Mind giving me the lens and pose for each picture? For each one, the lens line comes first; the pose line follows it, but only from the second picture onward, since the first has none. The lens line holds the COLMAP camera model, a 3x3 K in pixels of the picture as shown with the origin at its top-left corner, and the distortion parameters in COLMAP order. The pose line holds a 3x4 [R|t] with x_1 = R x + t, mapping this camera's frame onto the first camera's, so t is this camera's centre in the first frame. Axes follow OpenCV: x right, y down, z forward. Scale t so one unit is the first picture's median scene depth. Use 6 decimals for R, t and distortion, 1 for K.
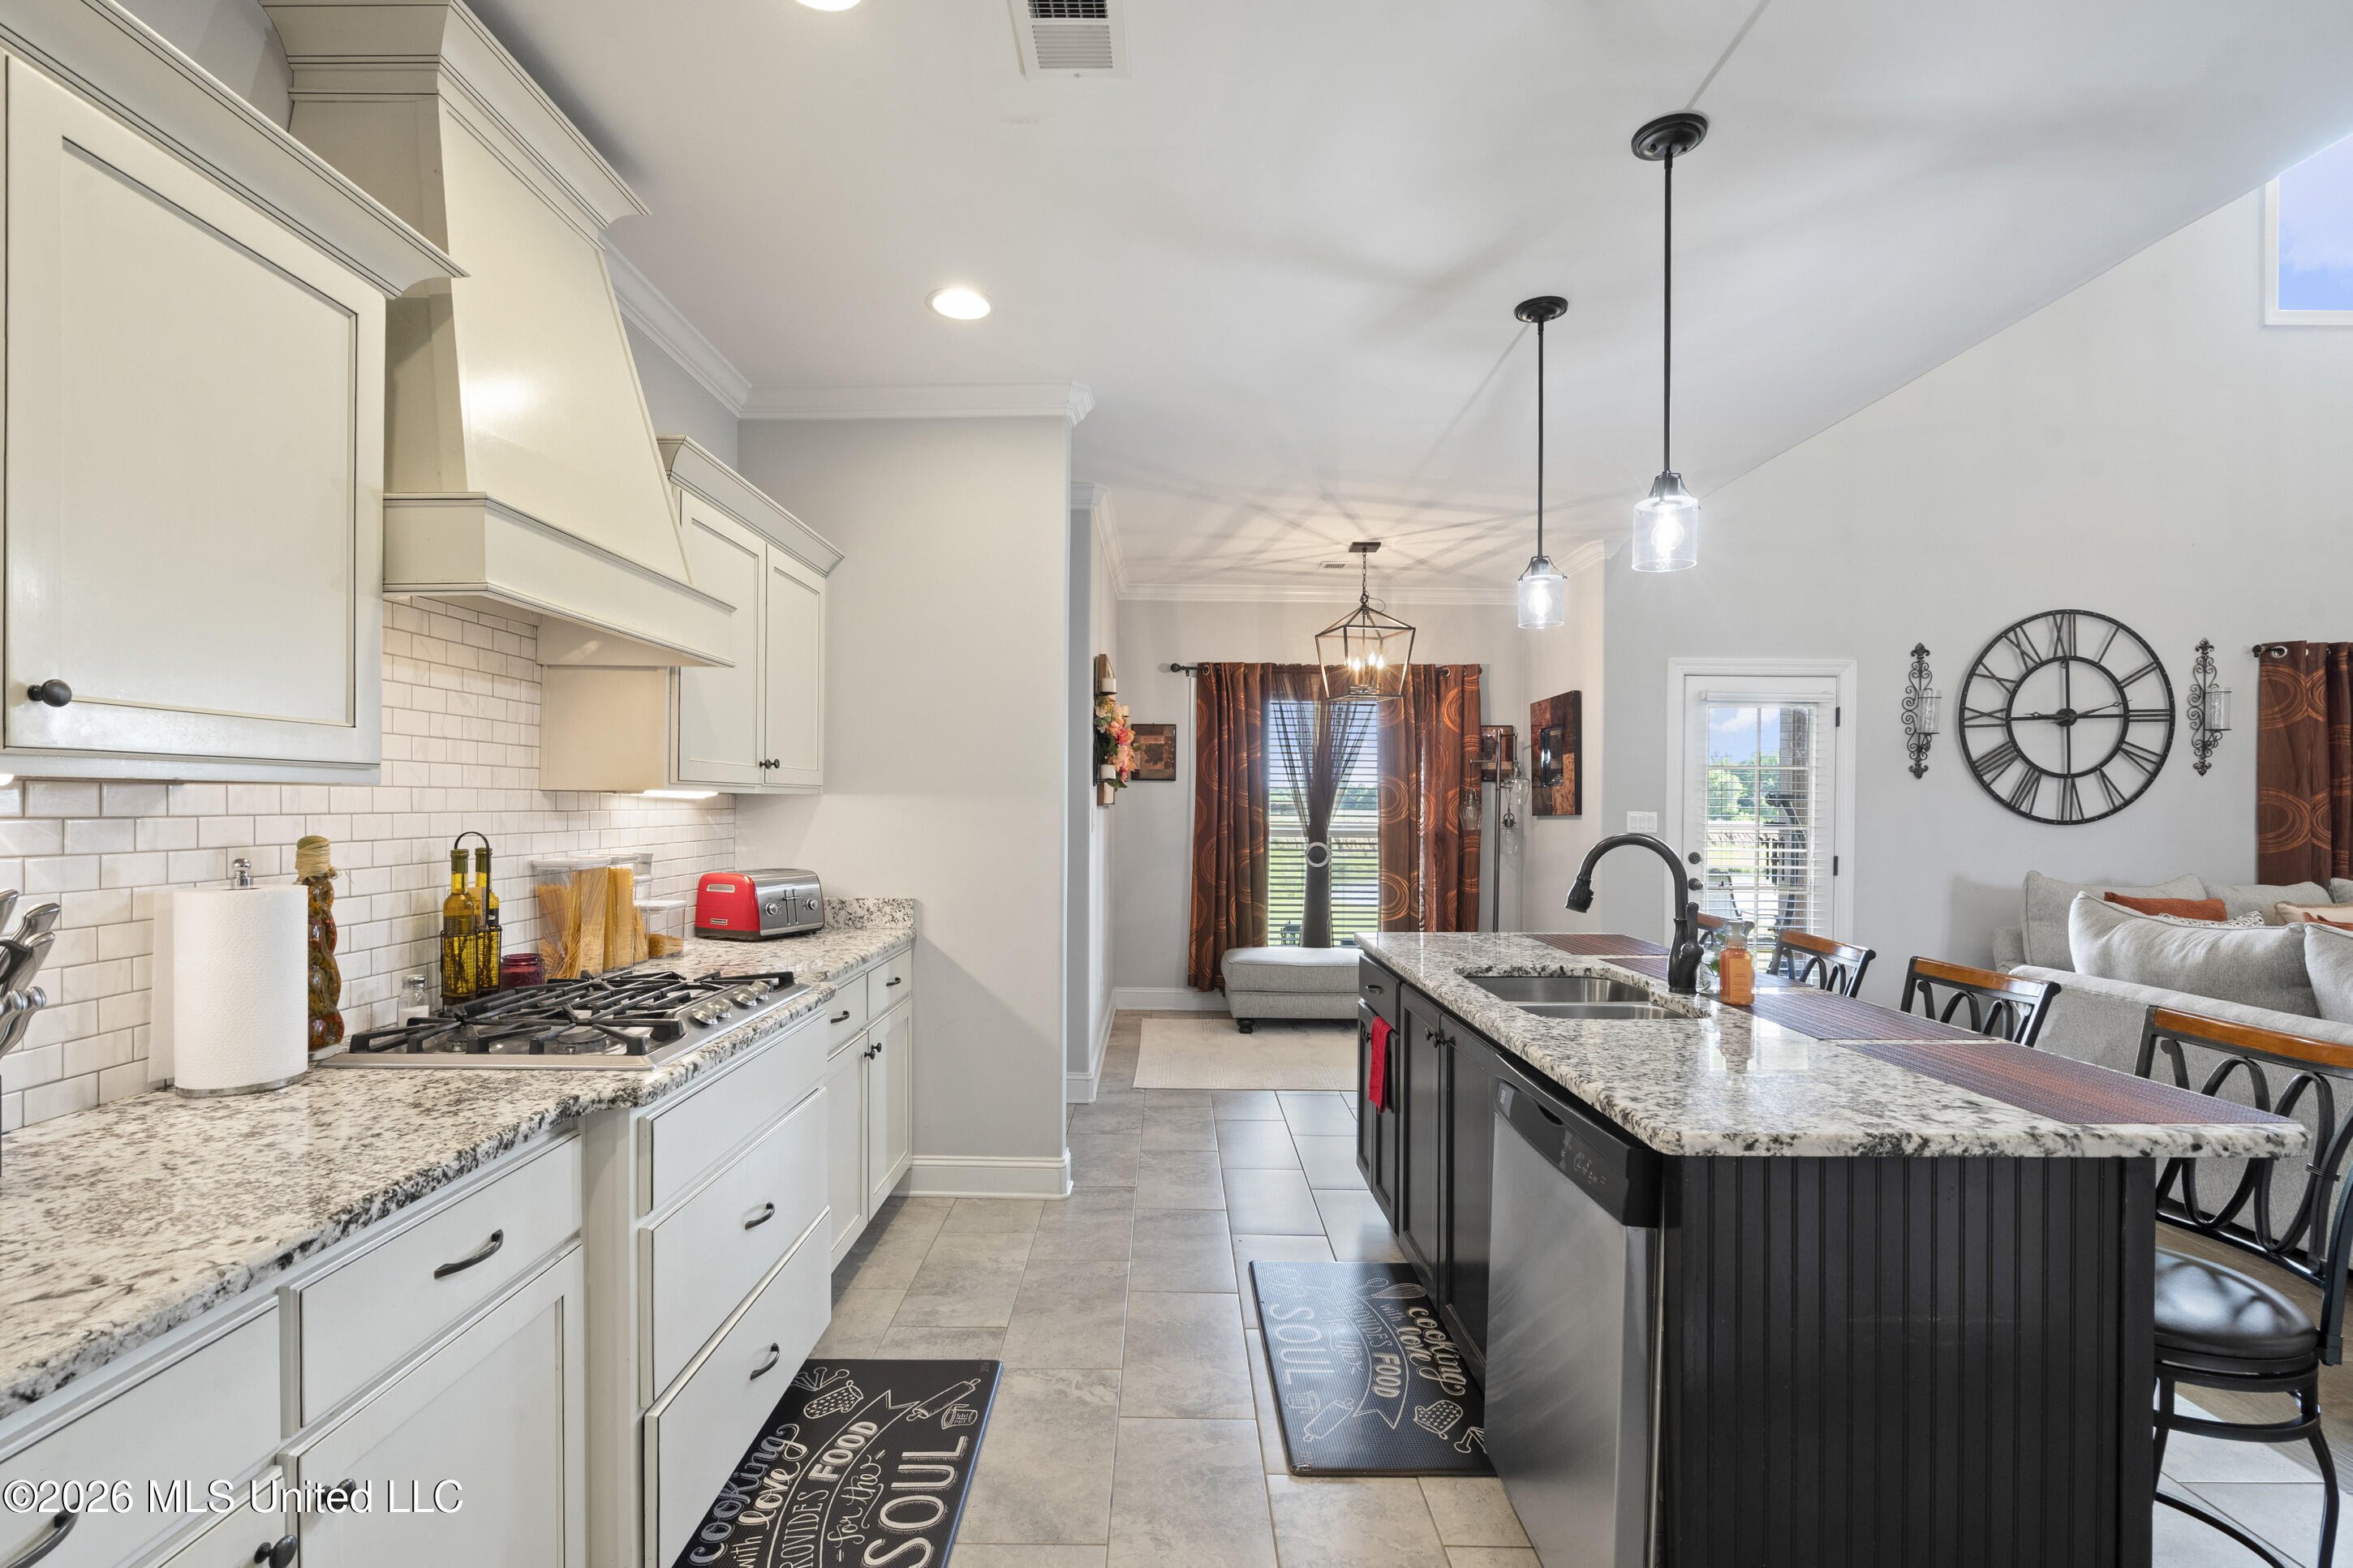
lens RADIAL K [[1078.0, 0, 1141.0], [0, 1078.0, 809.6], [0, 0, 1]] dist [-0.005778, 0.001421]
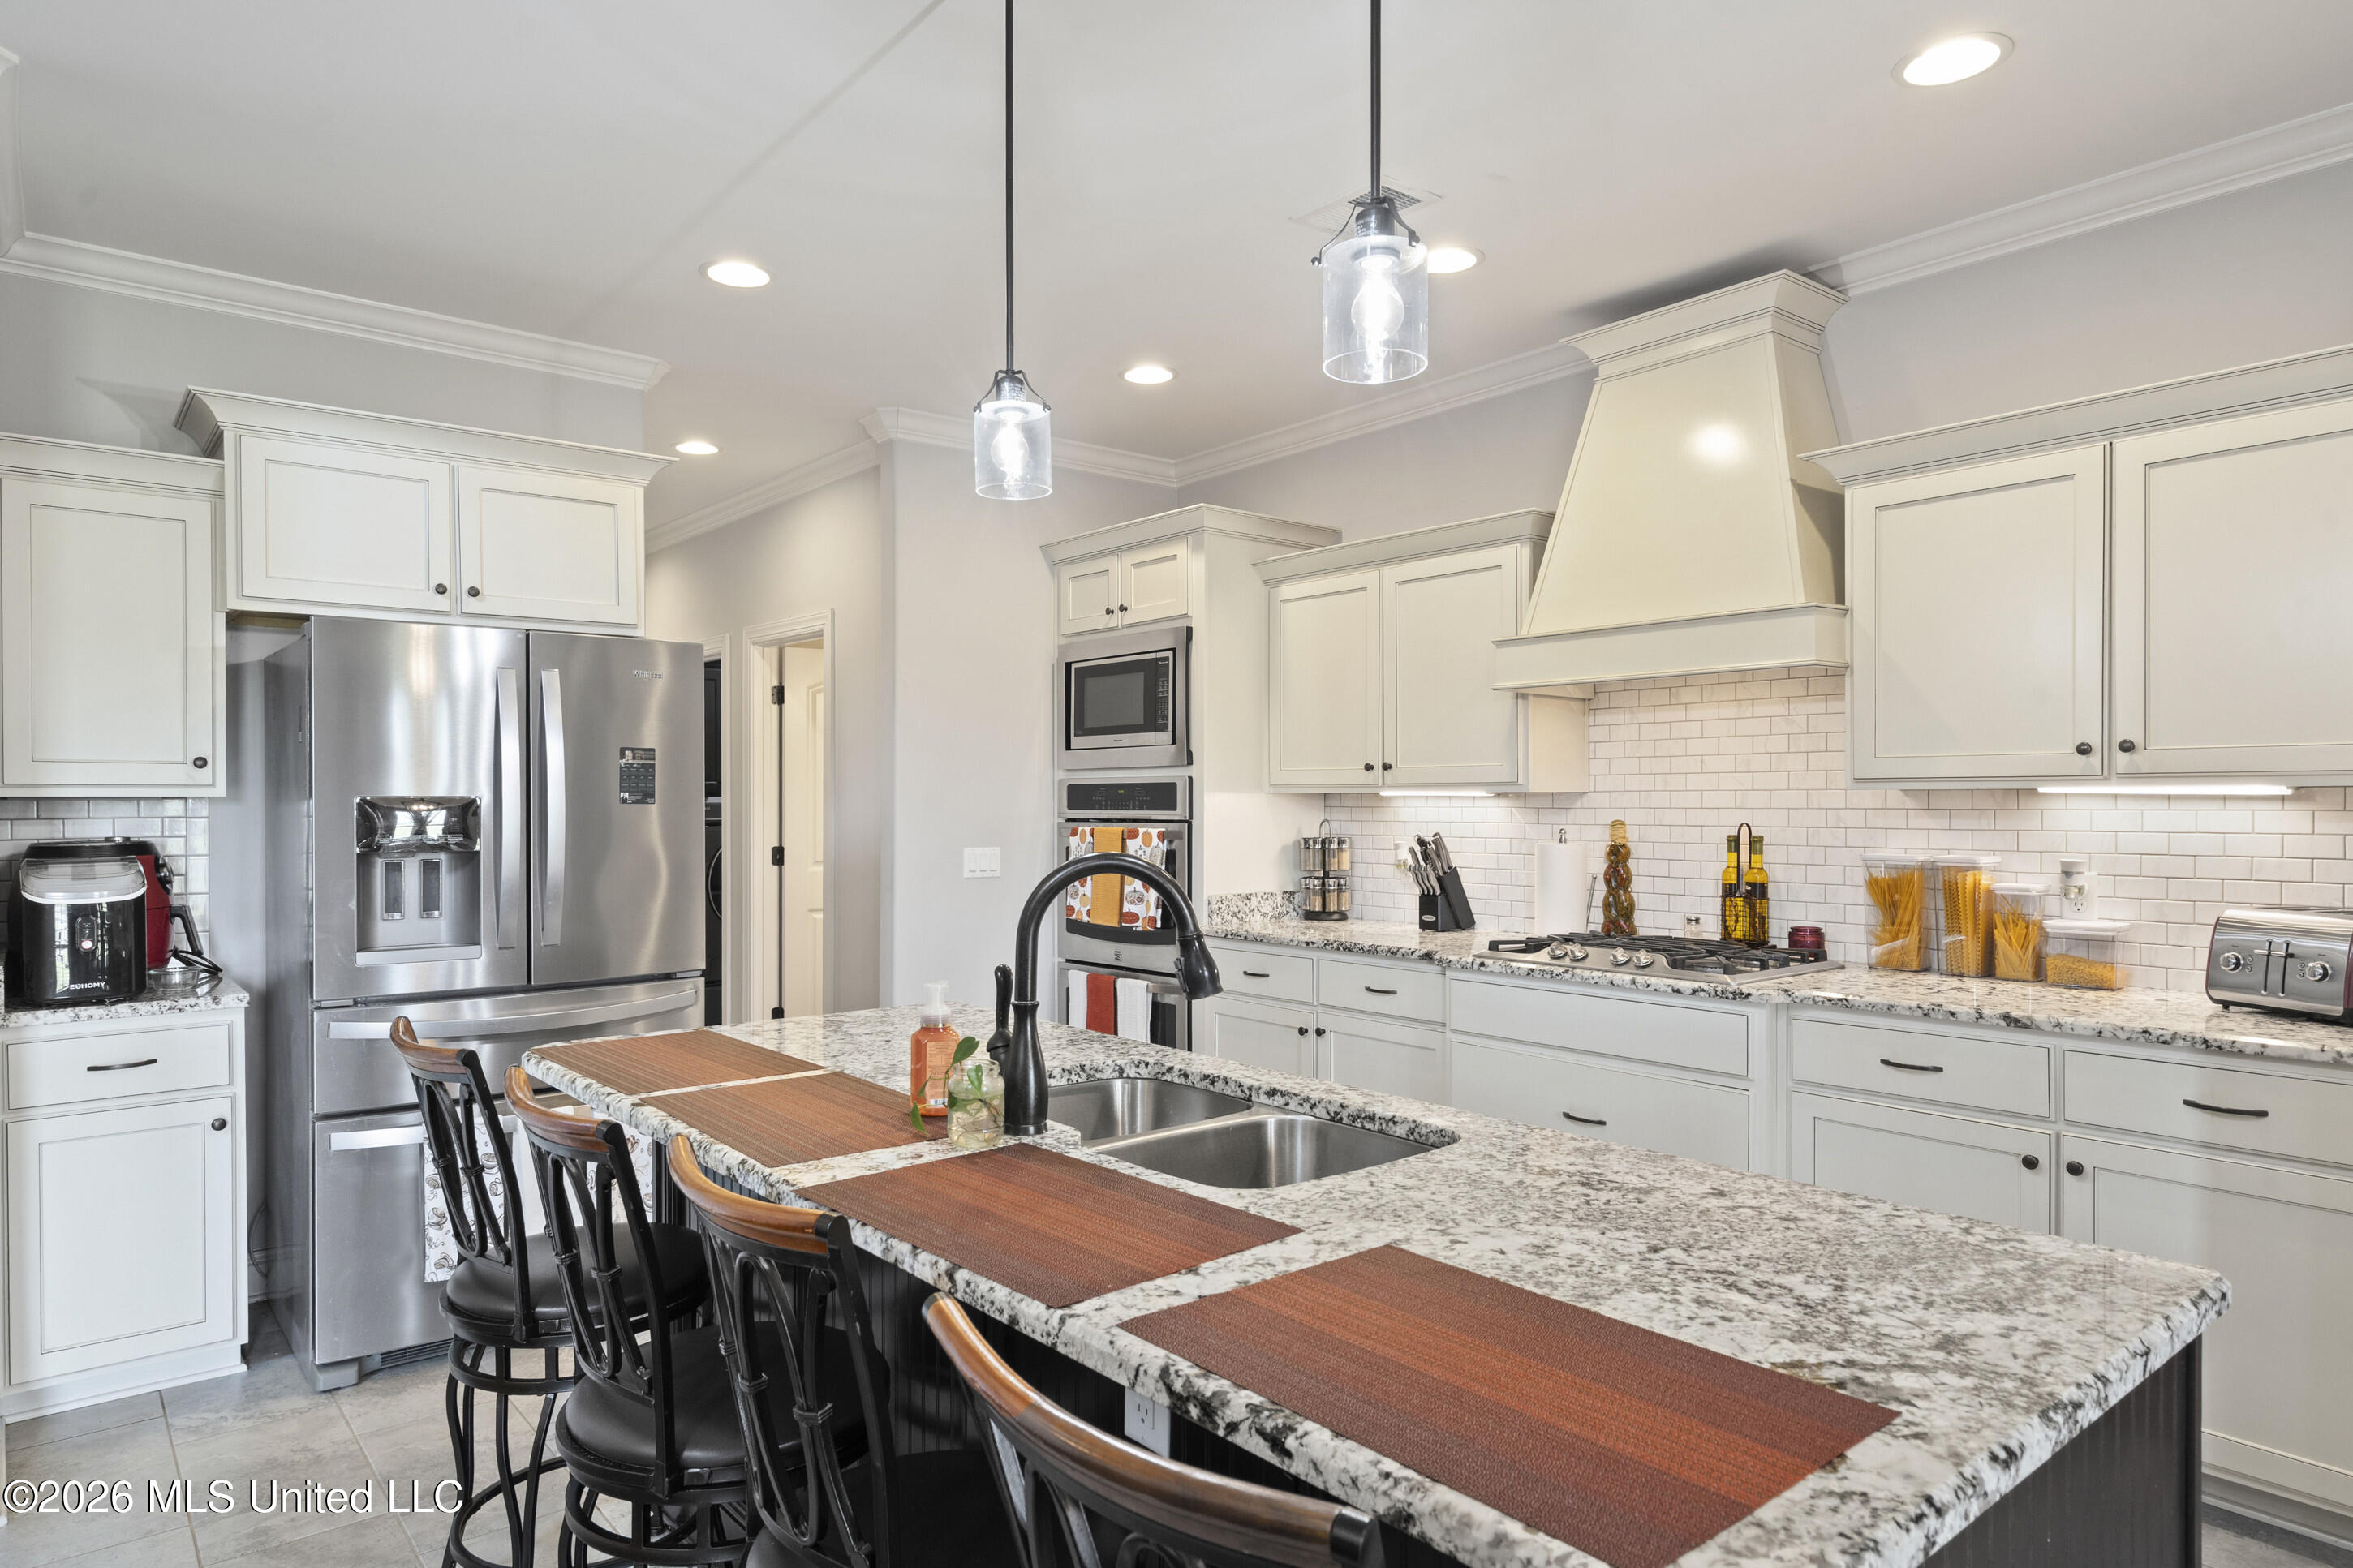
lens RADIAL K [[1416.3, 0, 1181.7], [0, 1416.3, 799.3], [0, 0, 1]] dist [0.002047, -0.000216]
pose [[-0.757121, -0.004991, -0.653256, 0.413766], [-0.007709, 0.999969, 0.001295, -0.002308], [0.653229, 0.006017, -0.757136, 0.730231]]
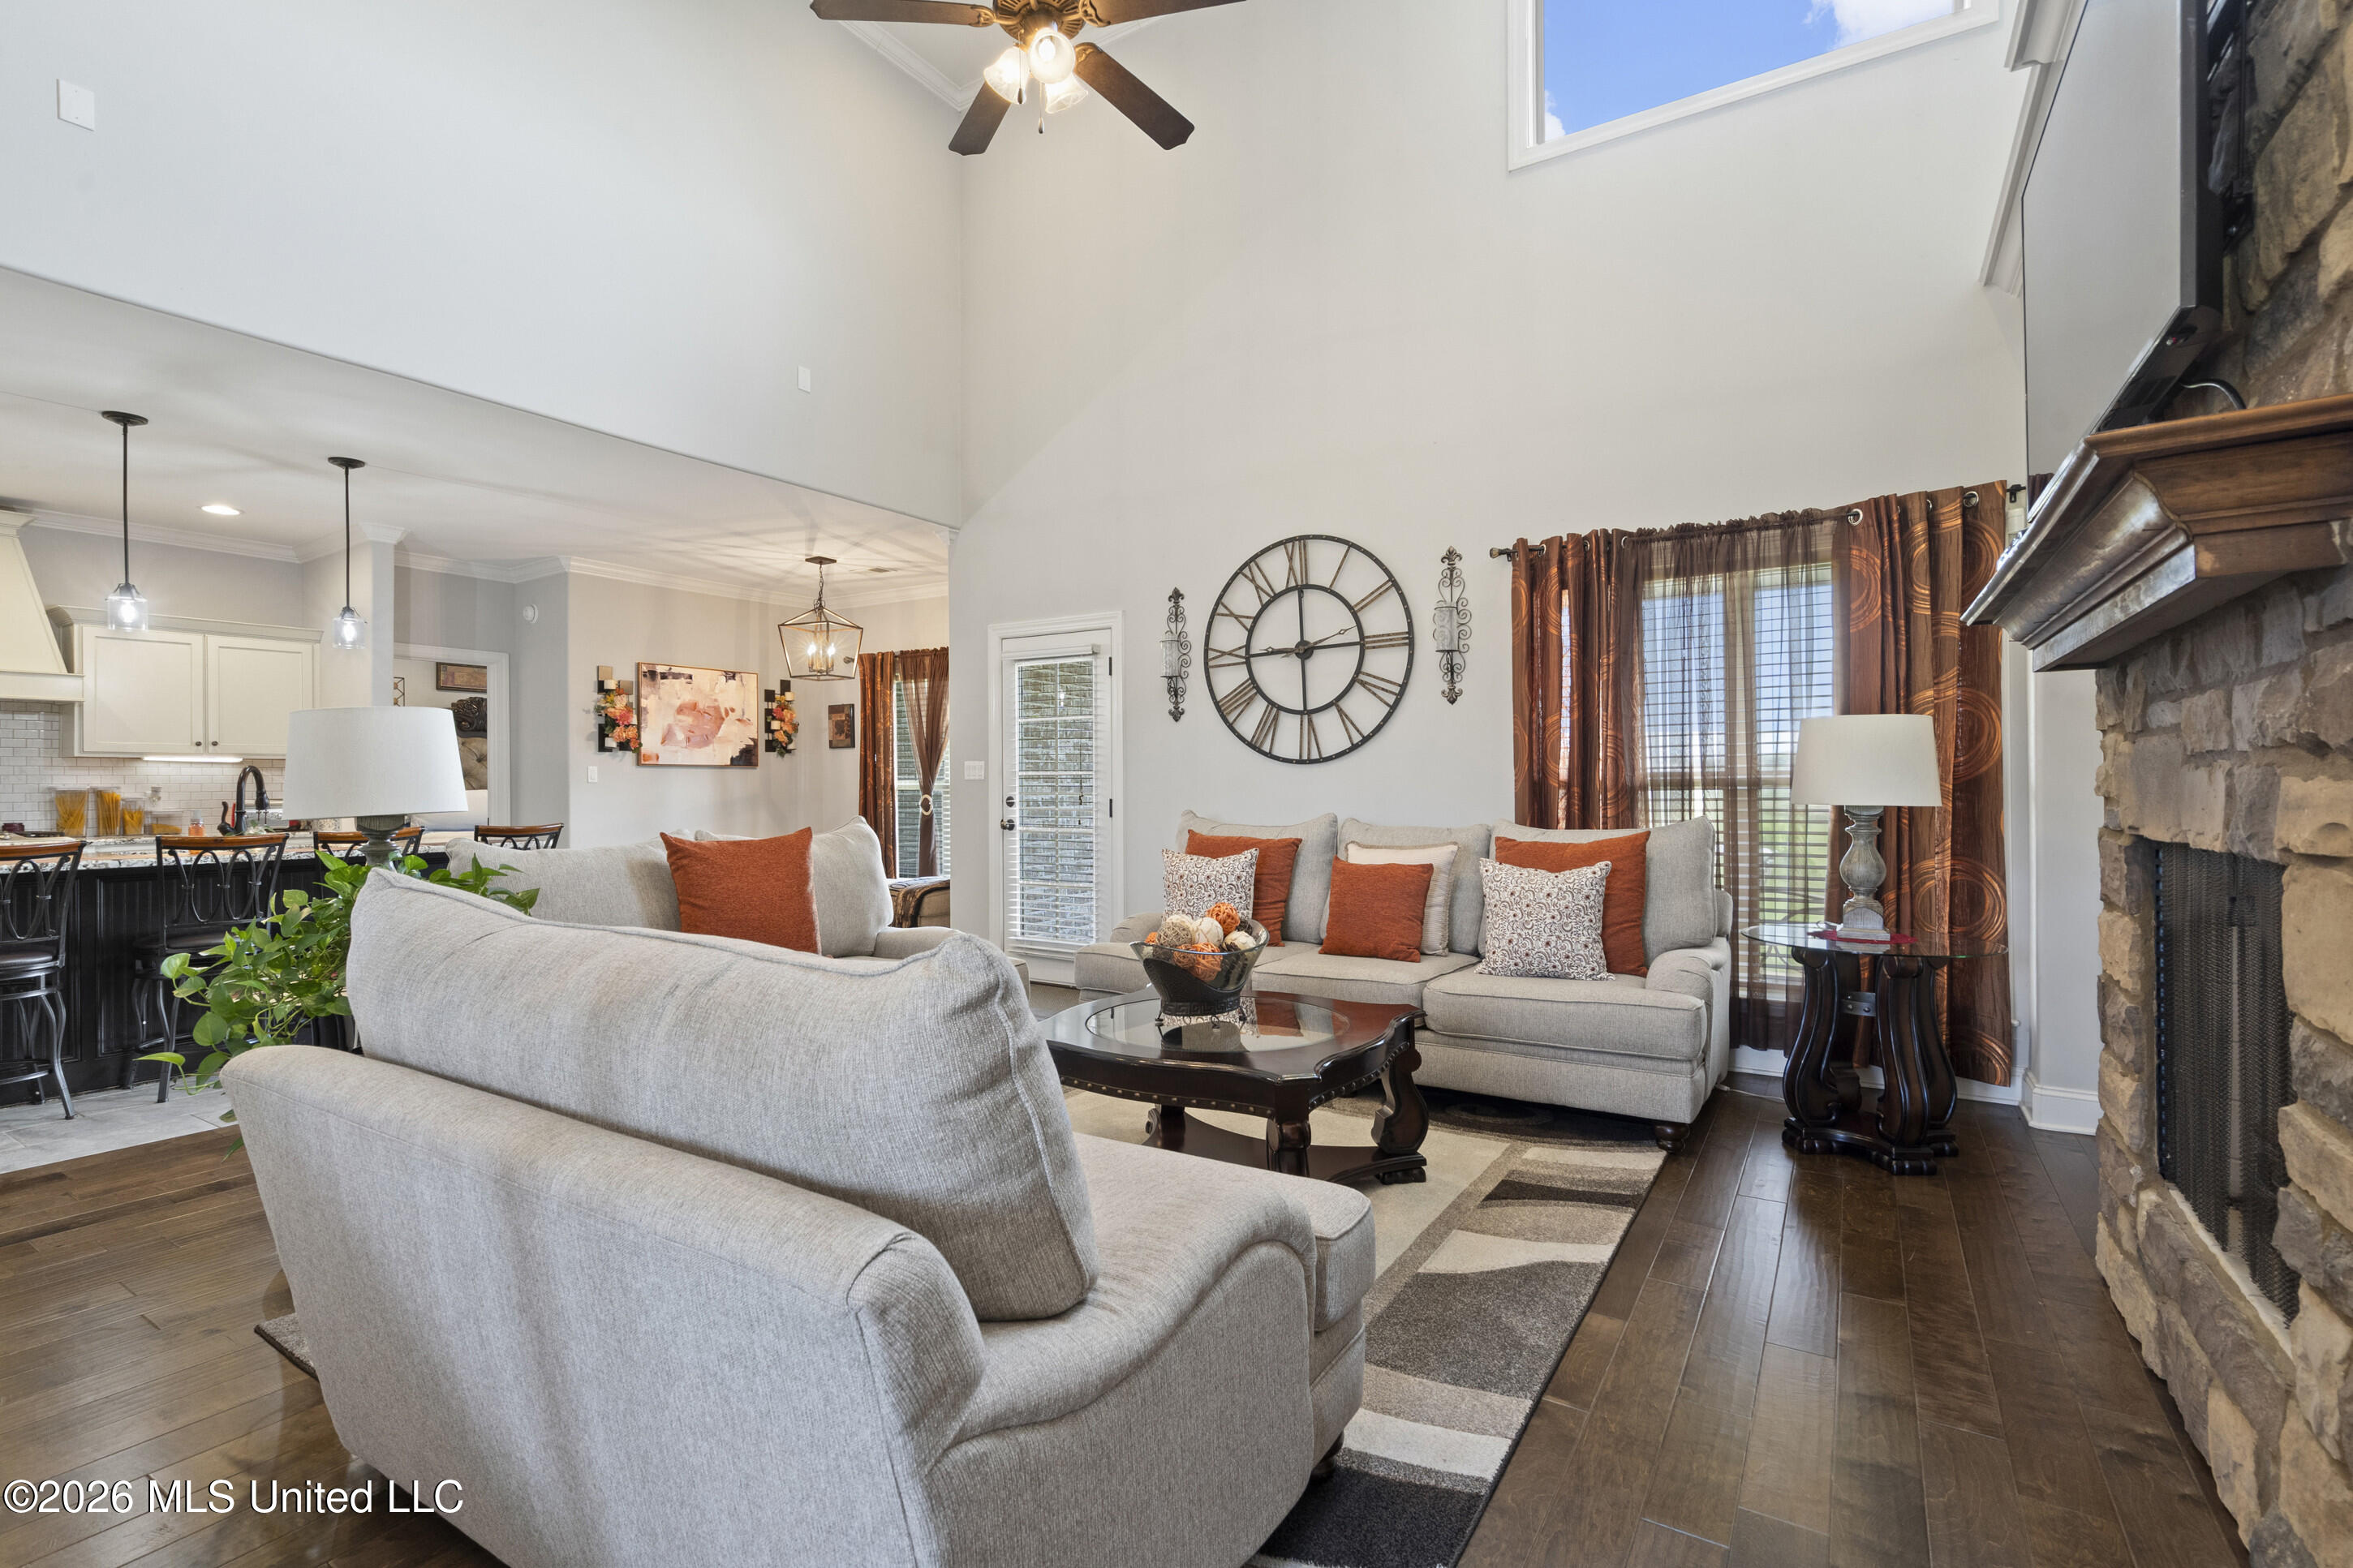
lens RADIAL K [[1078.0, 0, 1155.9], [0, 1078.0, 783.8], [0, 0, 1]] dist [-0.005778, 0.001421]
pose [[0.849688, -0.013091, -0.527123, 1.247630], [0.009274, 0.999908, -0.009883, 0.039494], [0.527204, 0.003509, 0.849732, 0.129294]]
